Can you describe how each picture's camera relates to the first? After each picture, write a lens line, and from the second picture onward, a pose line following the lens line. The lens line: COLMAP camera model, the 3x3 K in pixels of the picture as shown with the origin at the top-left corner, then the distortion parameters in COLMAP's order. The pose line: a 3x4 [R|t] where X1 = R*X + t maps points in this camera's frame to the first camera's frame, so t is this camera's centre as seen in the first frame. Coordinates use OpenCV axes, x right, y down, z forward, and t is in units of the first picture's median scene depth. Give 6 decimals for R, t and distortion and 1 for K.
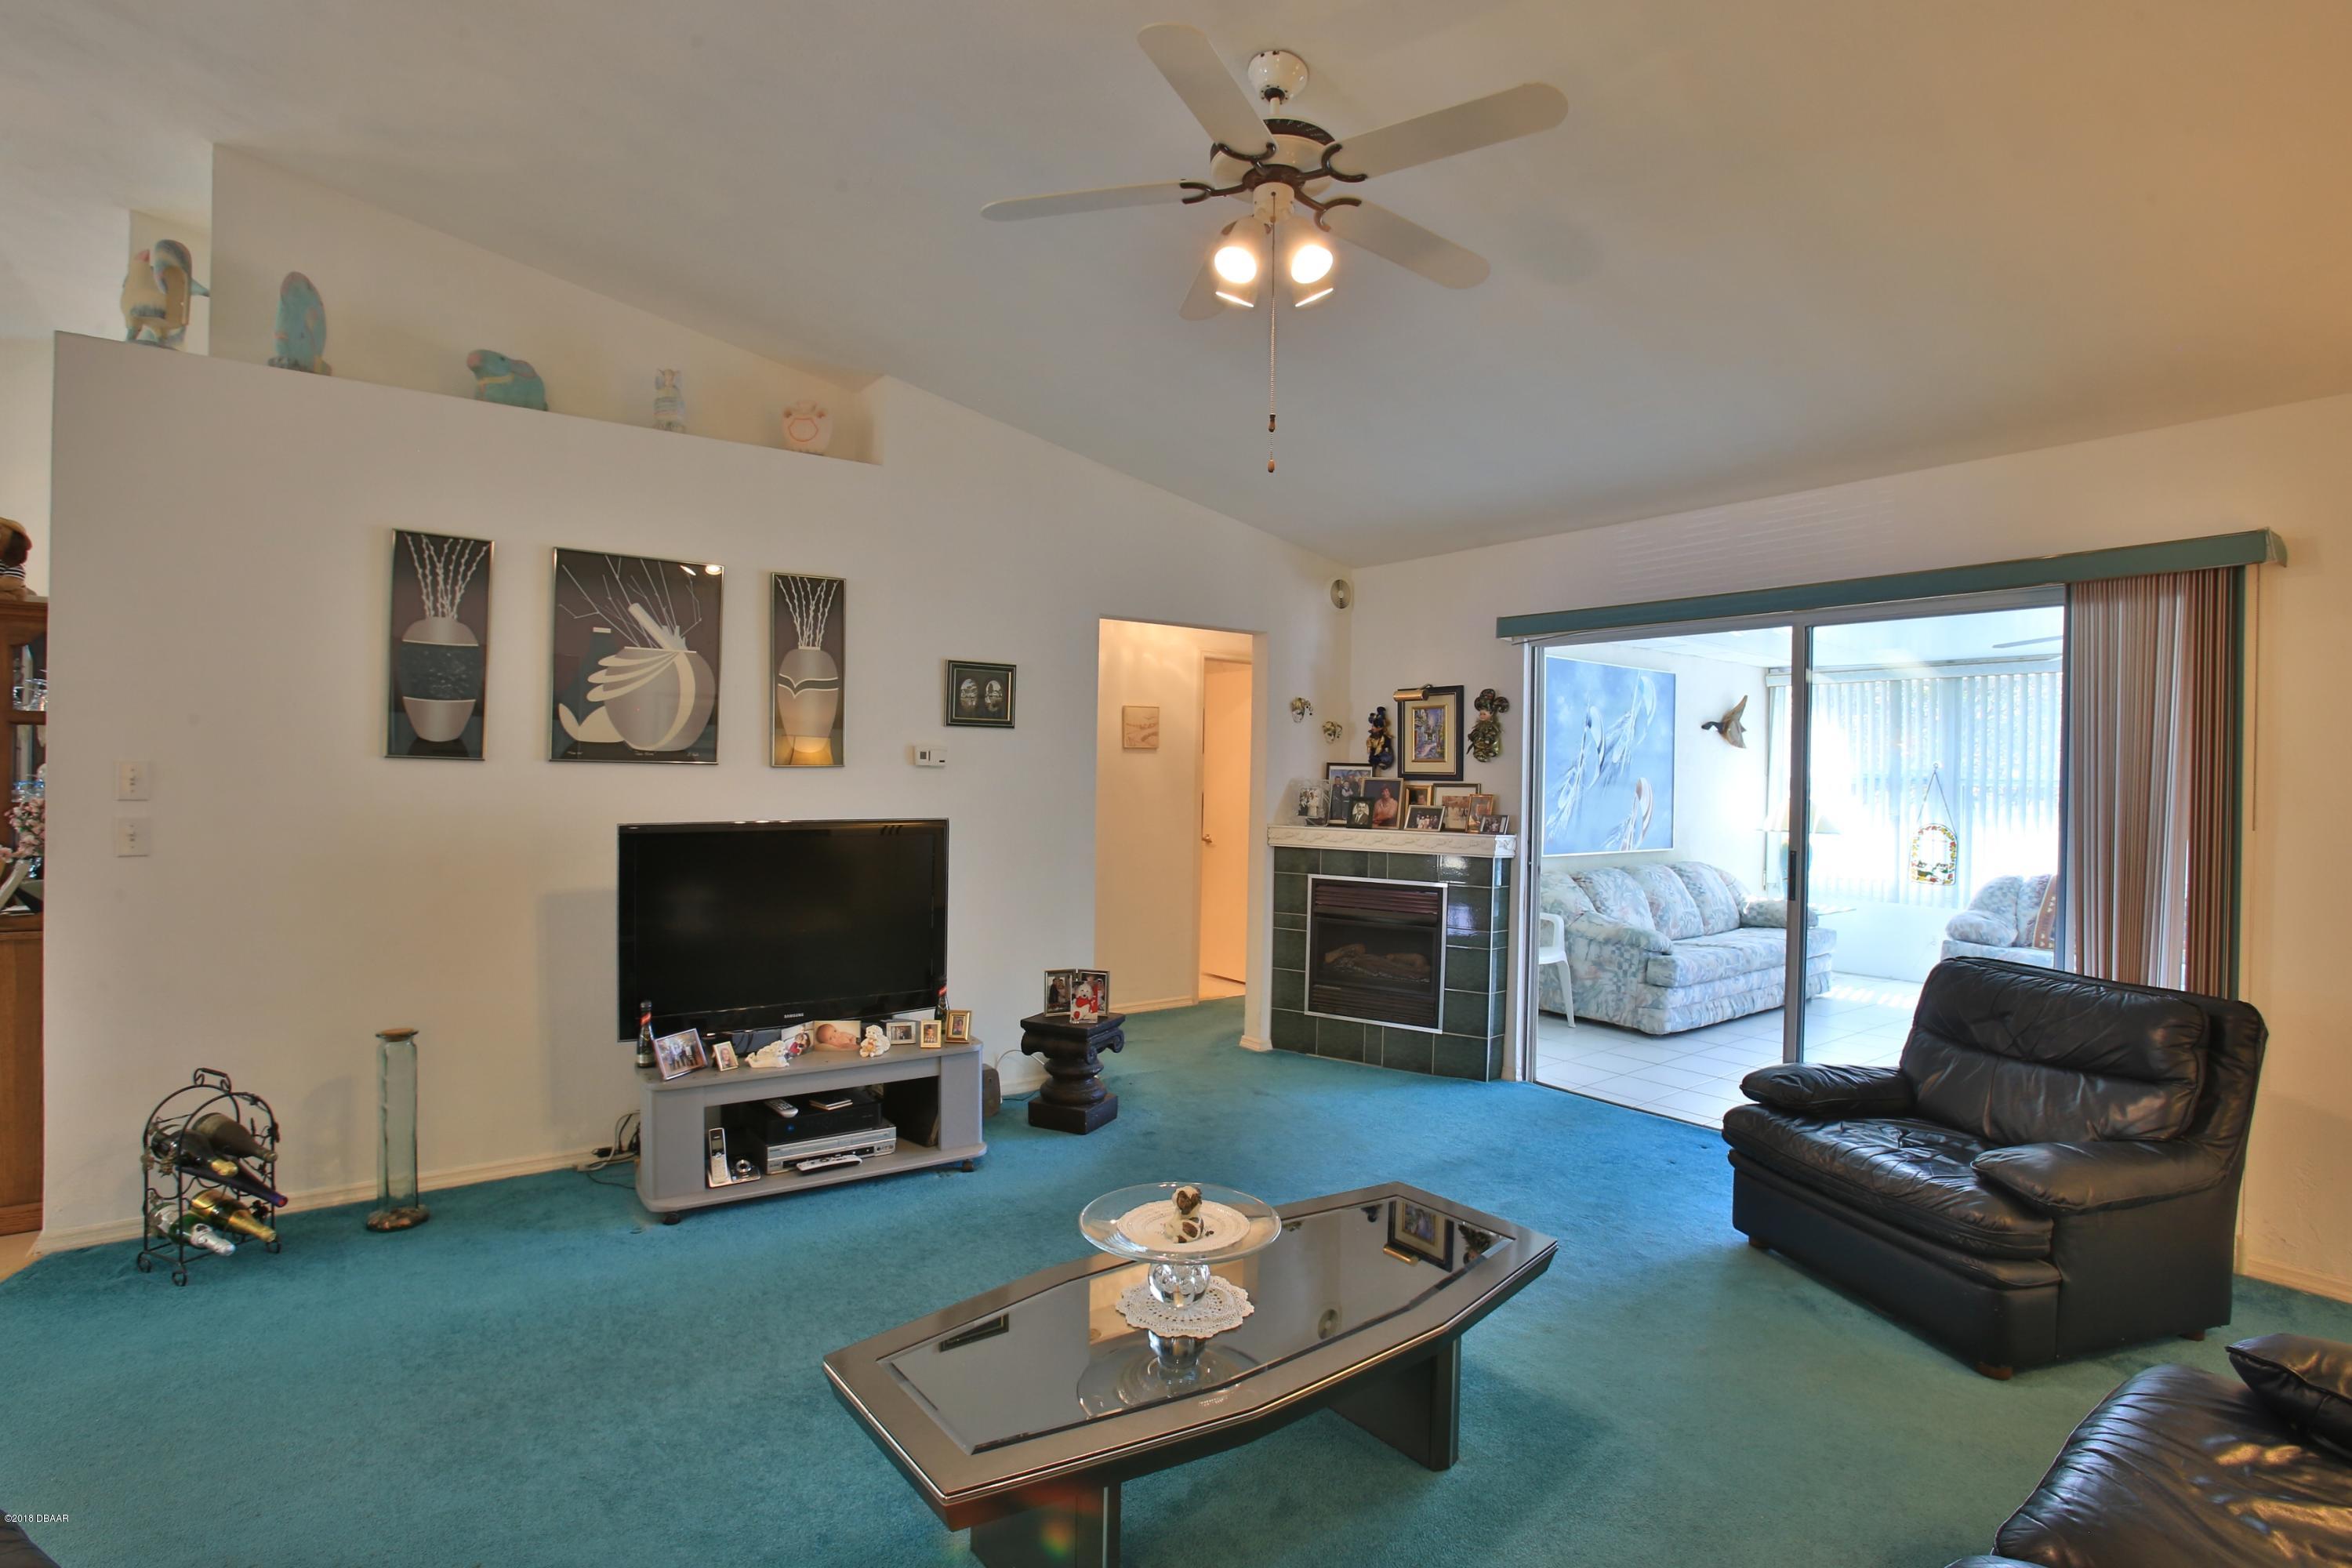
lens RADIAL K [[1145.3, 0, 1174.3], [0, 1145.3, 787.5], [0, 0, 1]] dist [-0.057604, 0.015060]
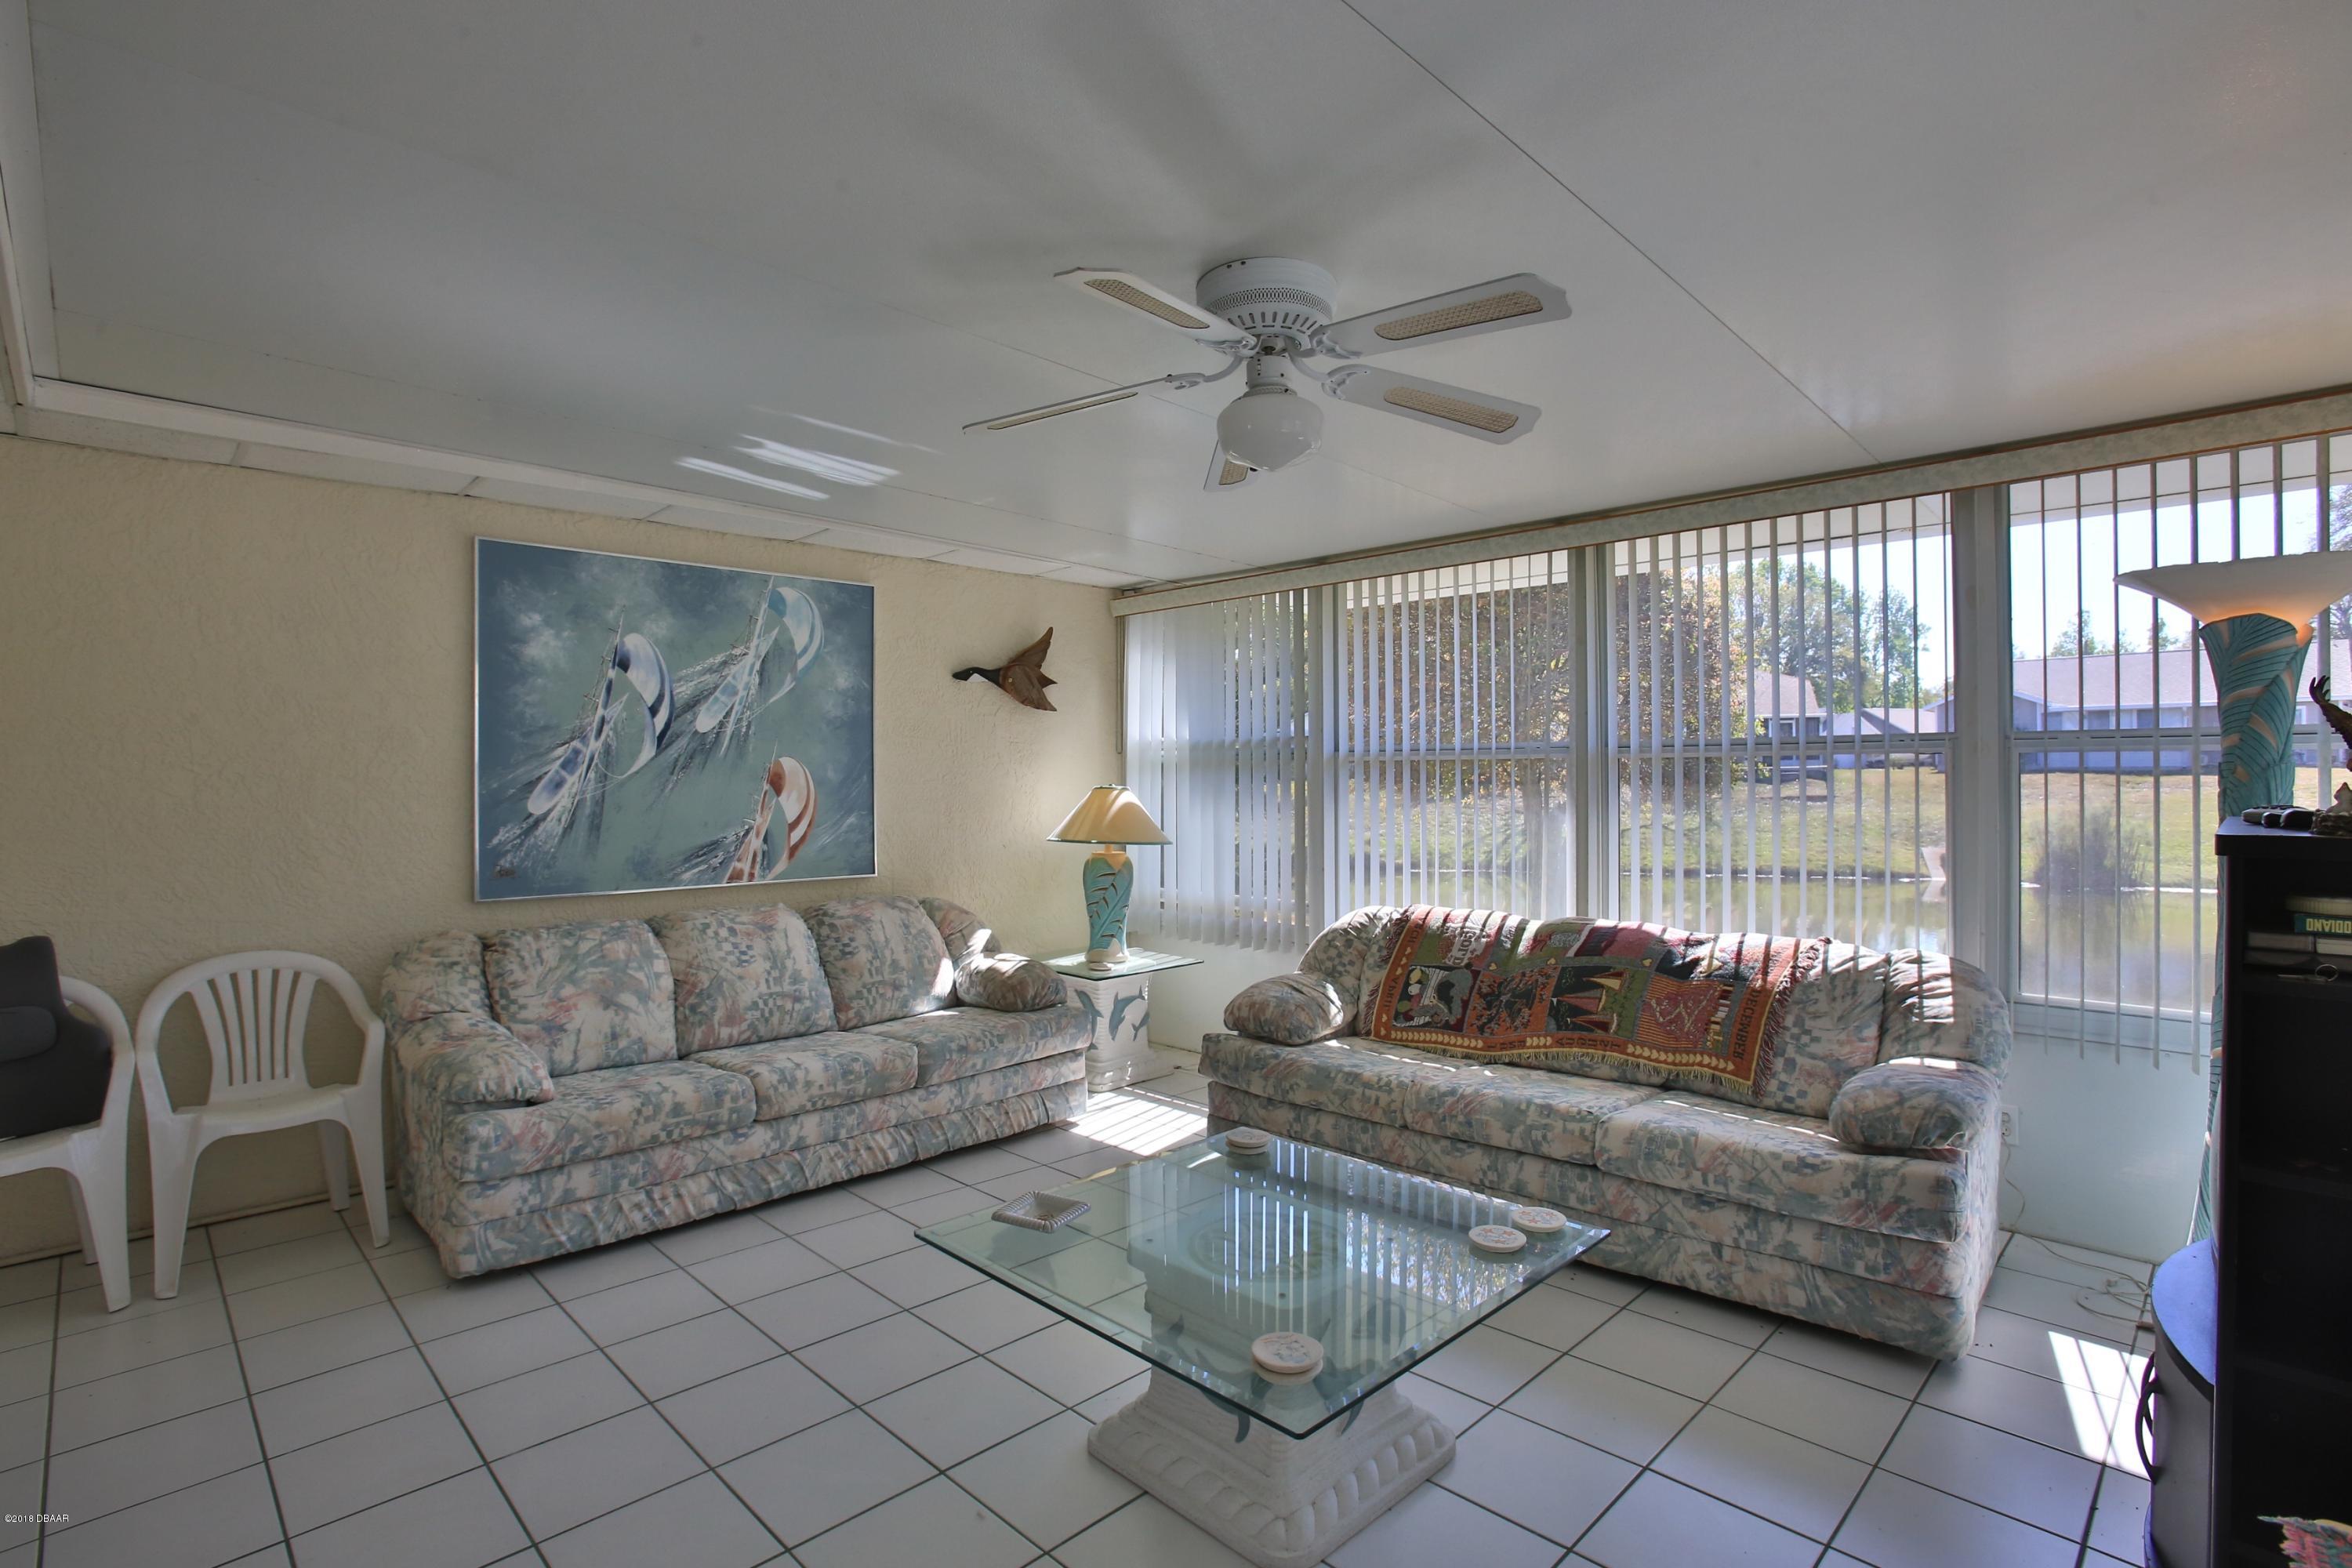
lens RADIAL K [[1145.3, 0, 1157.5], [0, 1145.3, 778.3], [0, 0, 1]] dist [-0.057604, 0.015060]
pose [[0.991595, -0.019719, 0.127873, 0.707547], [0.021110, 0.999732, -0.009529, 0.015702], [-0.127651, 0.012148, 0.991745, 0.513860]]
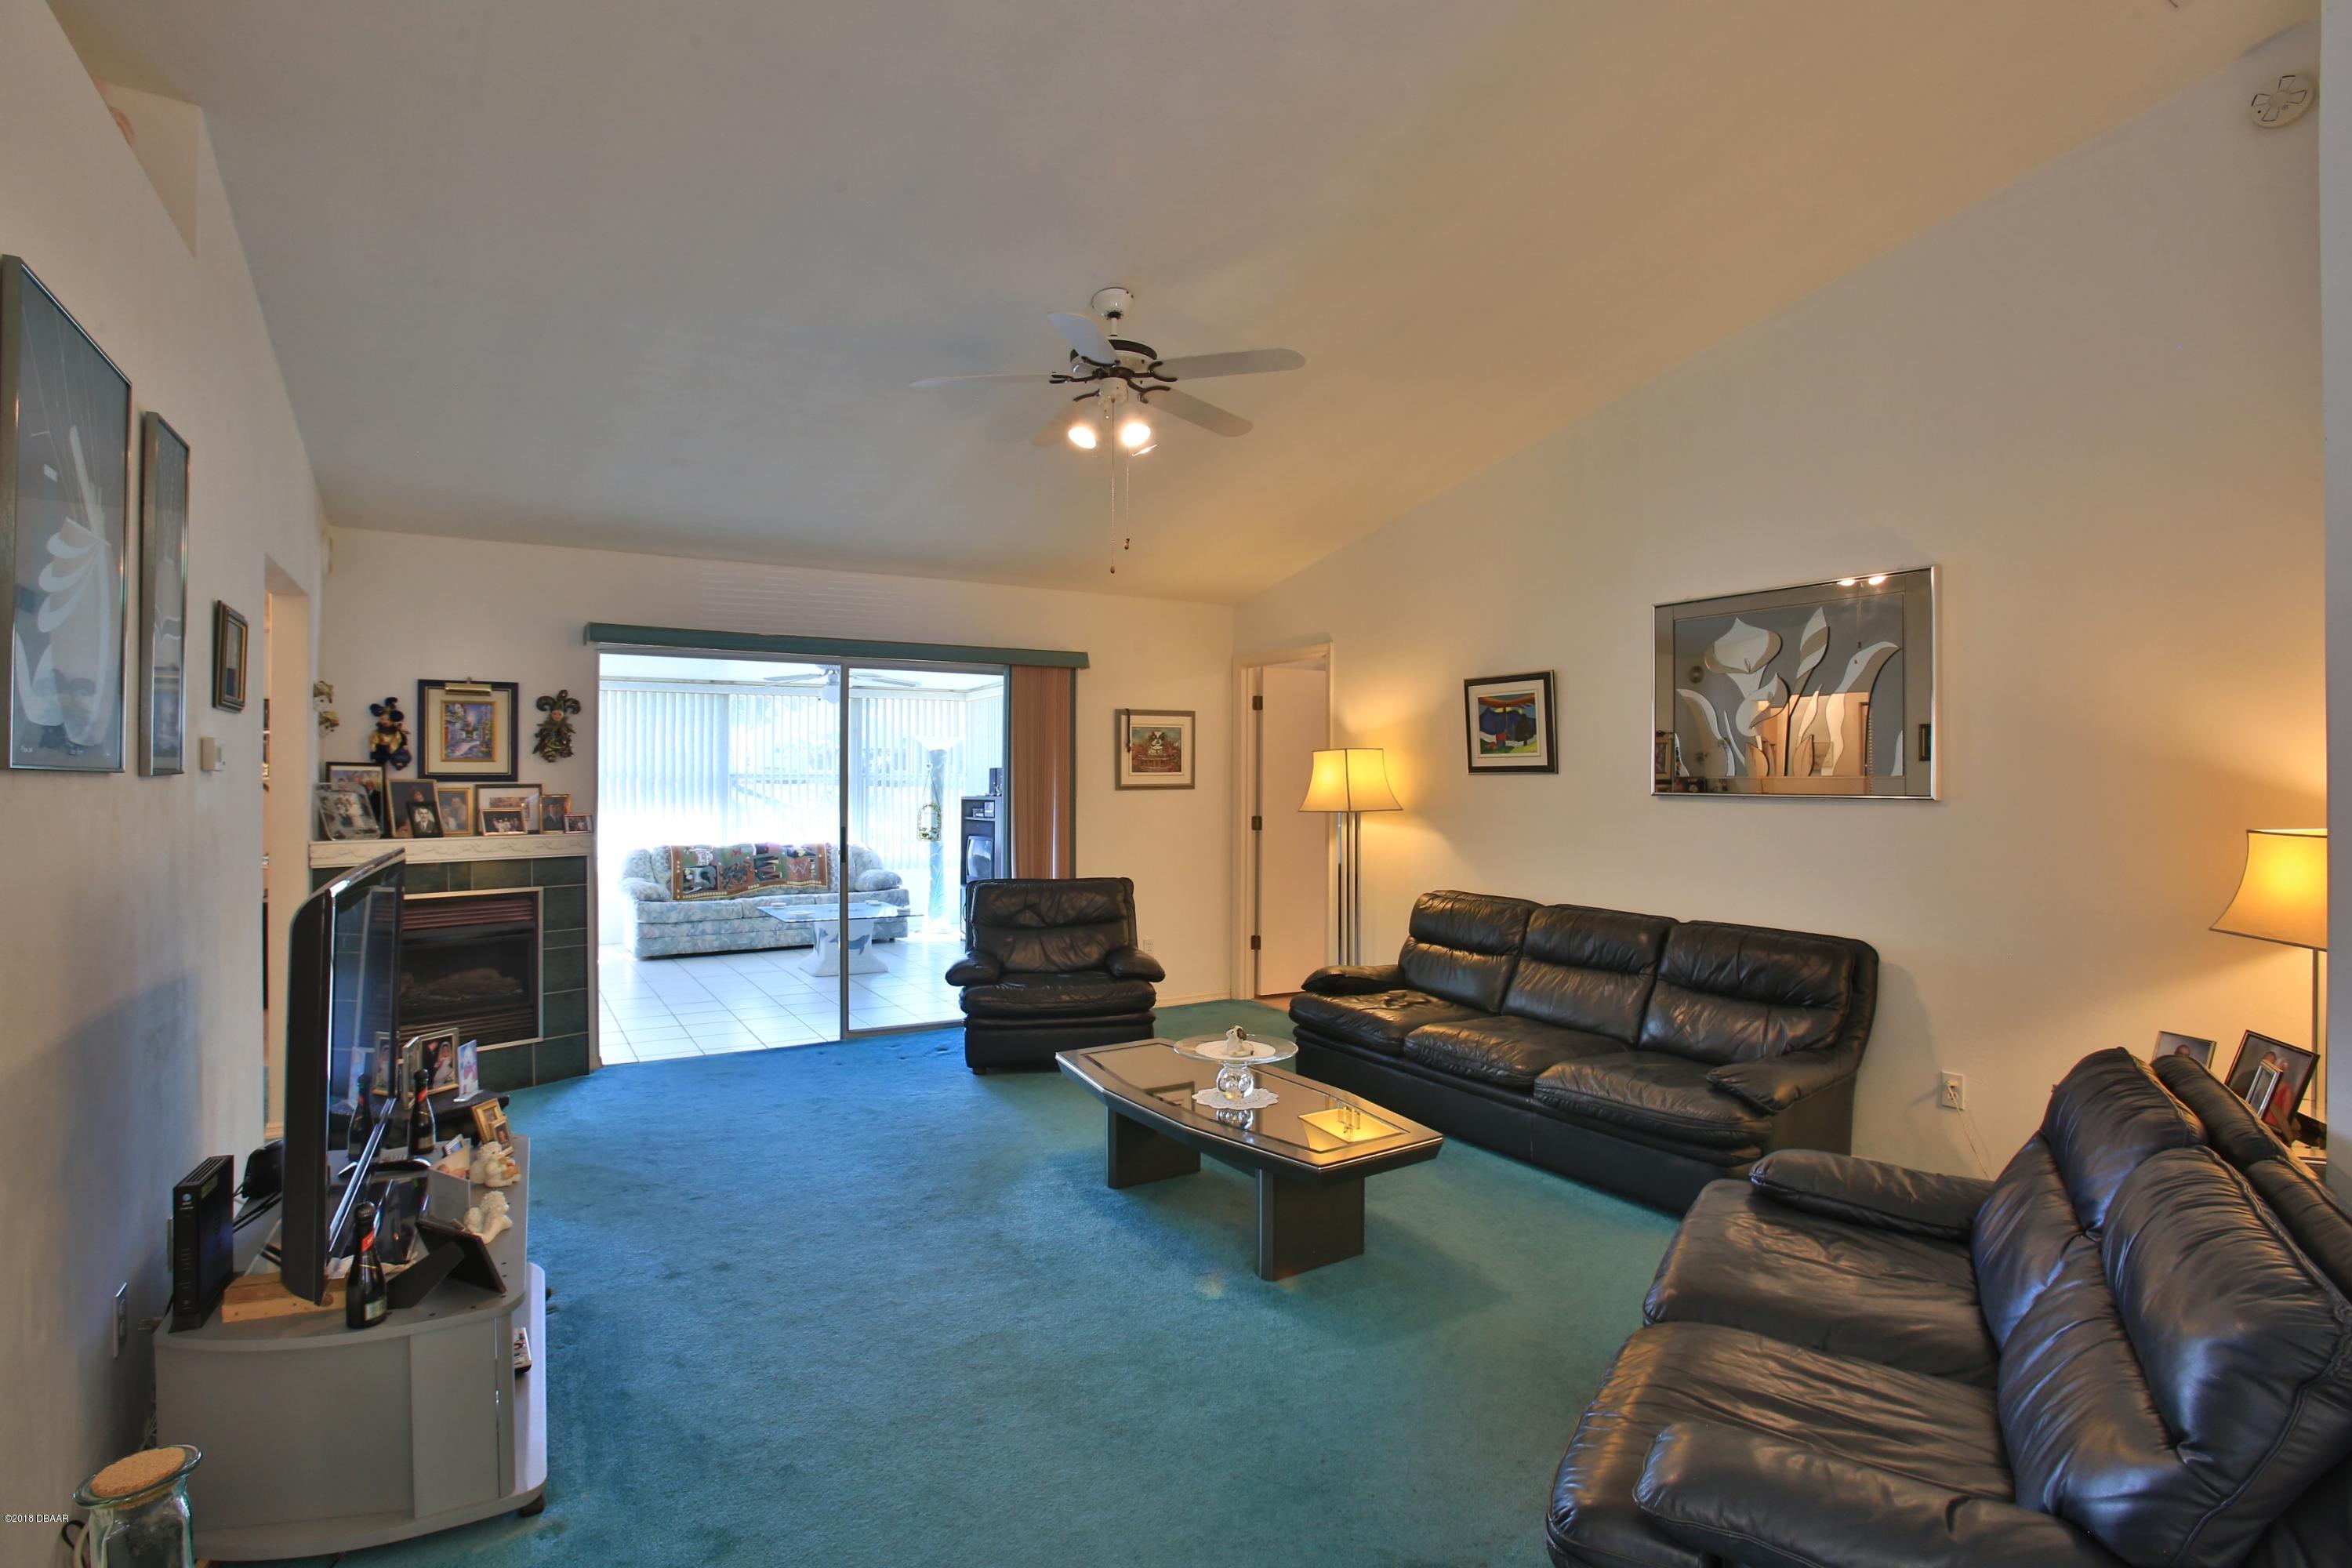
lens RADIAL K [[1155.5, 0, 1154.9], [0, 1155.5, 775.4], [0, 0, 1]] dist [-0.044630, 0.002938]
pose [[0.113369, -0.010161, 0.993501, -0.606597], [0.011432, 0.999895, 0.008922, -0.012457], [-0.993487, 0.010346, 0.113473, 0.331238]]
